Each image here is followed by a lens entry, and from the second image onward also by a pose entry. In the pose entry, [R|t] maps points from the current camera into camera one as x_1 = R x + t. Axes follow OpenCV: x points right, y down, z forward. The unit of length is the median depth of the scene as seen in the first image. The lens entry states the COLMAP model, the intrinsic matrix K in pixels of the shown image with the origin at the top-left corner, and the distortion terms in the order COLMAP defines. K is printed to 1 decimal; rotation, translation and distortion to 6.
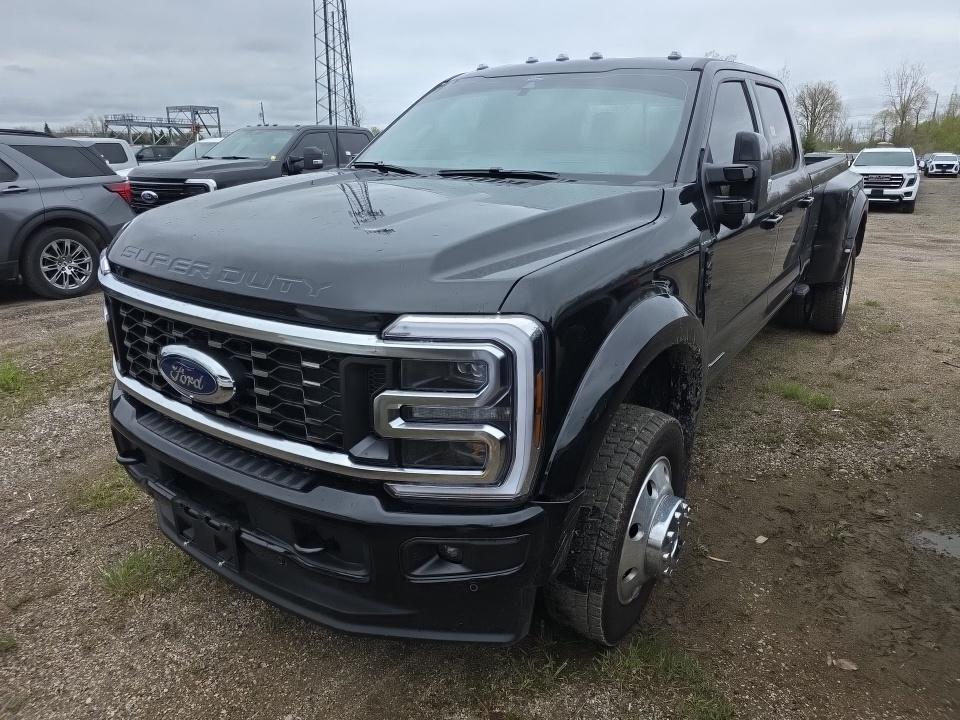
lens RADIAL K [[651.2, 0, 477.2], [0, 651.2, 361.6], [0, 0, 1]] dist [0.040997, -0.038090]
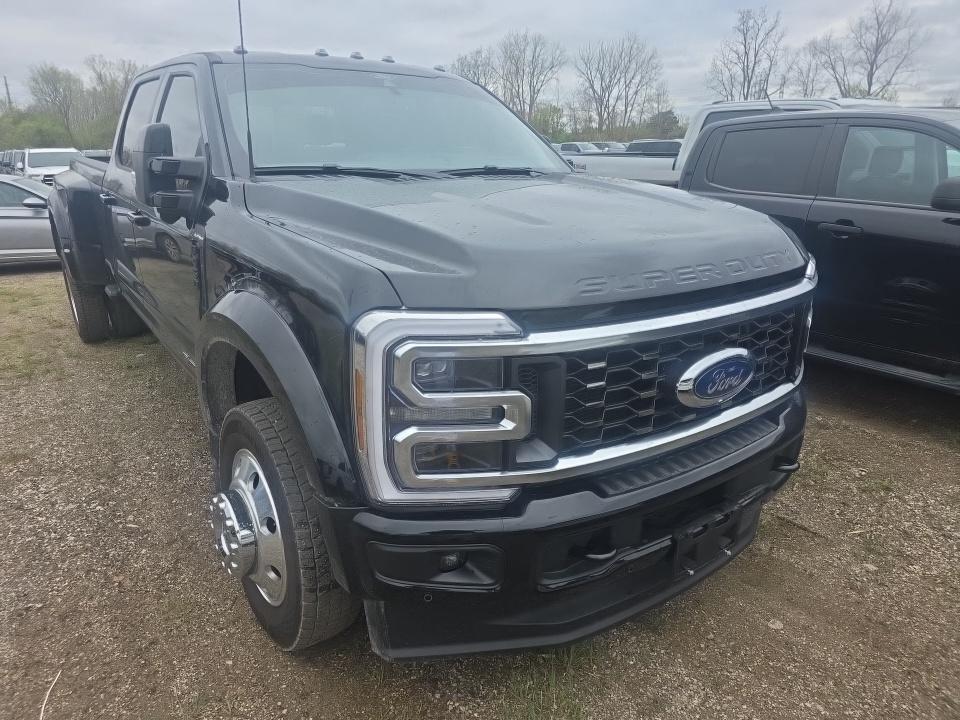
lens RADIAL K [[651.2, 0, 484.5], [0, 651.2, 354.0], [0, 0, 1]] dist [0.040997, -0.038090]
pose [[0.281632, -0.287187, 0.915537, -0.858832], [0.298964, 0.932925, 0.200676, -0.190737], [-0.911759, 0.217196, 0.348600, 0.593317]]
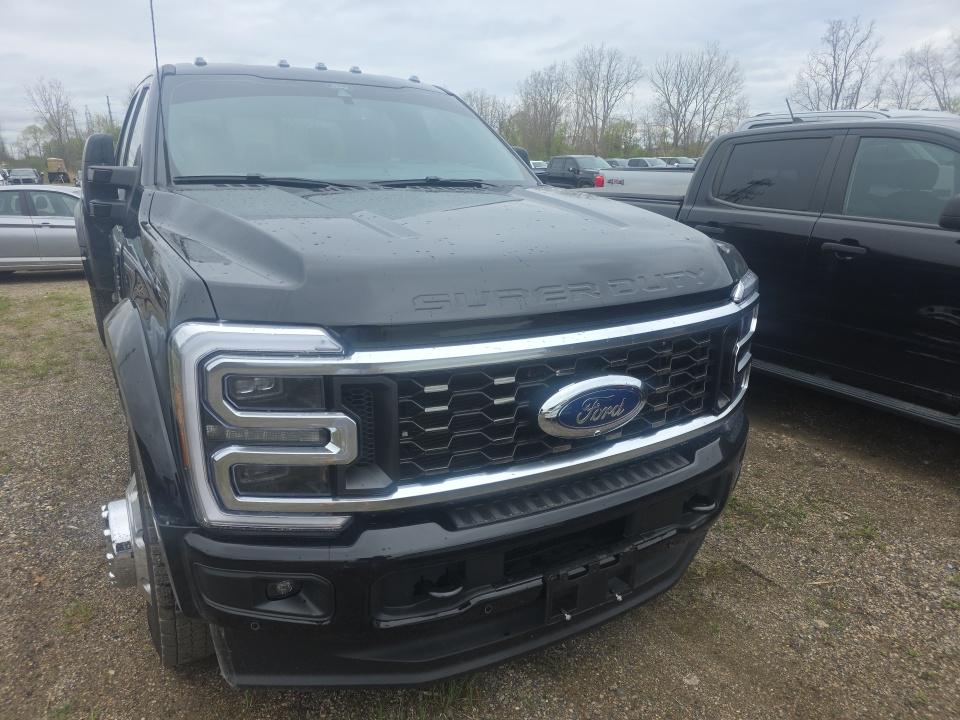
lens RADIAL K [[651.2, 0, 479.9], [0, 651.2, 366.2], [0, 0, 1]] dist [0.040997, -0.038090]
pose [[0.387452, -0.270608, 0.881279, -0.769568], [0.285047, 0.944270, 0.164630, -0.137867], [-0.876715, 0.187420, 0.442995, 0.452374]]
